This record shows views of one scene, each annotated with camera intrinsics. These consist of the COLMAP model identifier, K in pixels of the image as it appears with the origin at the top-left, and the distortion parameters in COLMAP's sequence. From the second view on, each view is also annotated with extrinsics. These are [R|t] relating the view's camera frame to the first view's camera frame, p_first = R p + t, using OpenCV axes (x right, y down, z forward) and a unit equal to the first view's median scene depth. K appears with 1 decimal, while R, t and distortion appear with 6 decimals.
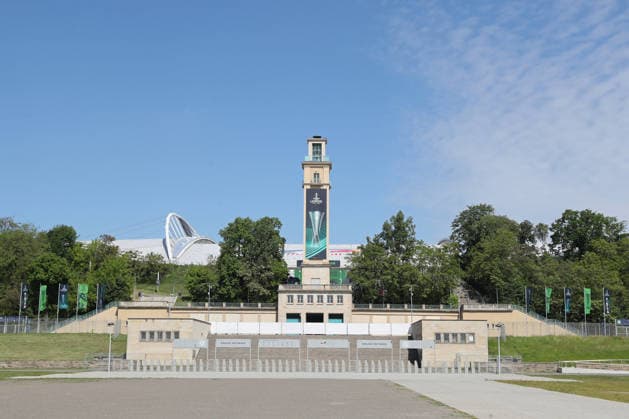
lens RADIAL K [[964.8, 0, 314.5], [0, 964.8, 209.5], [0, 0, 1]] dist [0.100100, 0.021553]
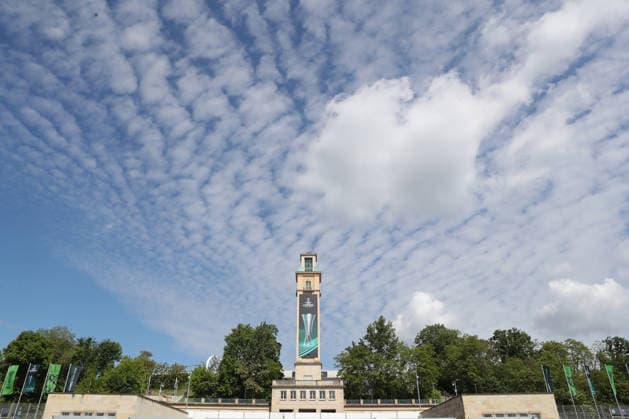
lens RADIAL K [[444.5, 0, 306.6], [0, 444.5, 207.6], [0, 0, 1]] dist [-0.111373, 0.090741]
pose [[0.999991, -0.001285, 0.003972, -0.001984], [0.002646, 0.931007, -0.364992, 0.074281], [-0.003229, 0.364999, 0.931002, 0.478188]]
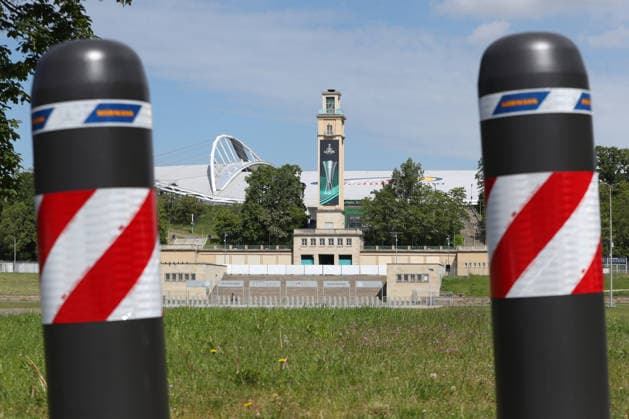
lens RADIAL K [[1417.3, 0, 314.2], [0, 1417.3, 258.1], [0, 0, 1]] dist [-0.357896, 0.444466]
pose [[0.994175, -0.004714, -0.107675, 0.155590], [0.018342, 0.991870, 0.125928, -0.090355], [0.106206, -0.127169, 0.986179, -0.584664]]
